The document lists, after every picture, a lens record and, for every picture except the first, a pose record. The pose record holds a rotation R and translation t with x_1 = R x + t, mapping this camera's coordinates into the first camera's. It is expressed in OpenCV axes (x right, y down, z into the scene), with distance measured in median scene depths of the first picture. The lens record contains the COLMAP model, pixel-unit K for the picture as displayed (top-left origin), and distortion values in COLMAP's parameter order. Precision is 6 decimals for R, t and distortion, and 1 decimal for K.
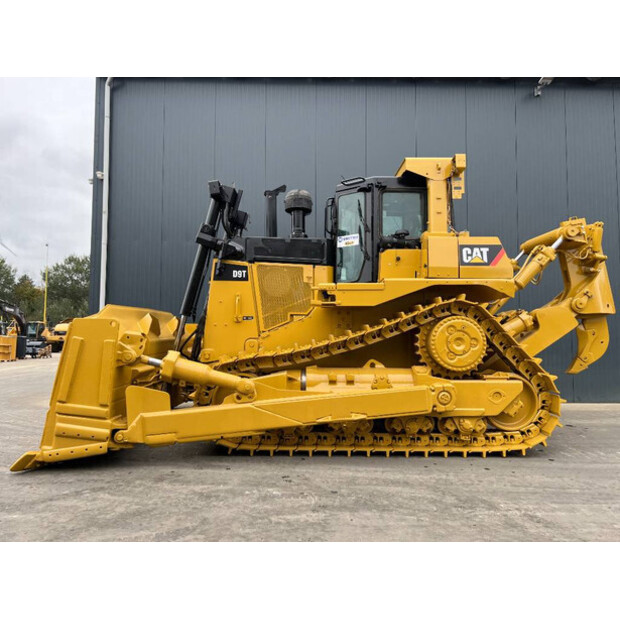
lens RADIAL K [[465.6, 0, 312.1], [0, 465.6, 297.3], [0, 0, 1]] dist [0.022933, -0.034654]
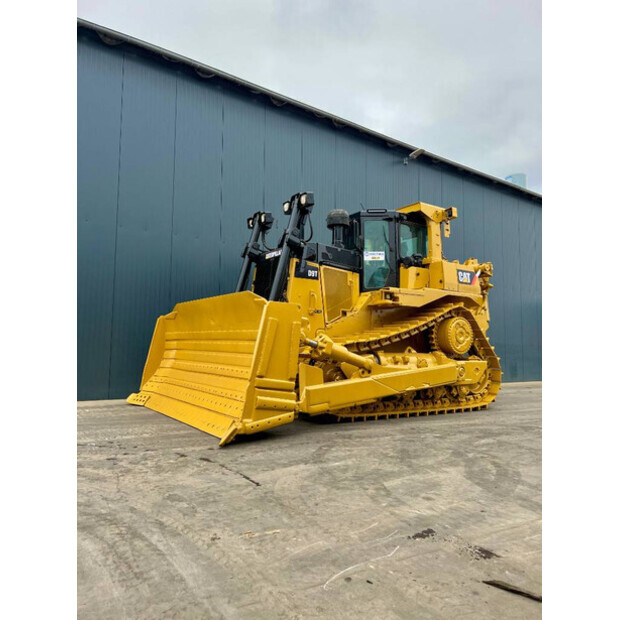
lens RADIAL K [[465.6, 0, 310.2], [0, 465.6, 306.9], [0, 0, 1]] dist [0.022933, -0.034654]
pose [[0.826278, 0.060773, 0.559975, -0.888312], [-0.051411, 0.998150, -0.032468, 0.078065], [-0.560912, -0.001961, 0.827873, 0.042503]]
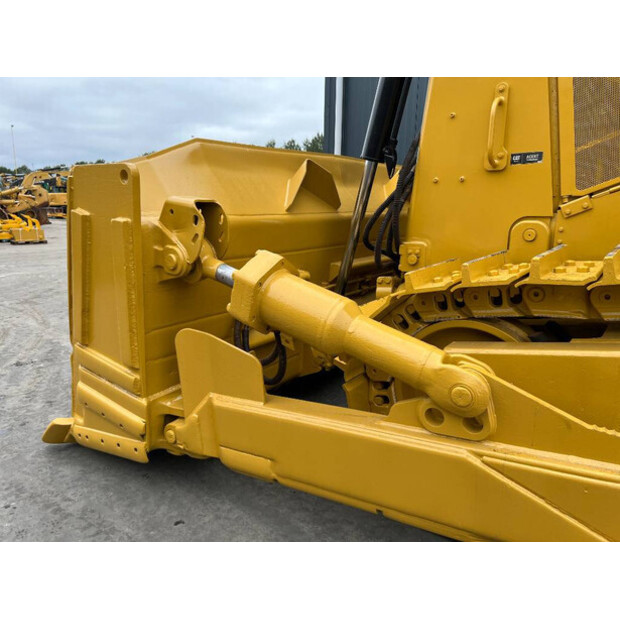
lens RADIAL K [[465.6, 0, 313.2], [0, 465.6, 308.1], [0, 0, 1]] dist [0.022933, -0.034654]
pose [[0.790030, 0.134169, -0.598207, -0.042606], [0.044484, 0.960642, 0.274206, 0.053909], [0.611452, -0.243241, 0.752967, 0.667898]]
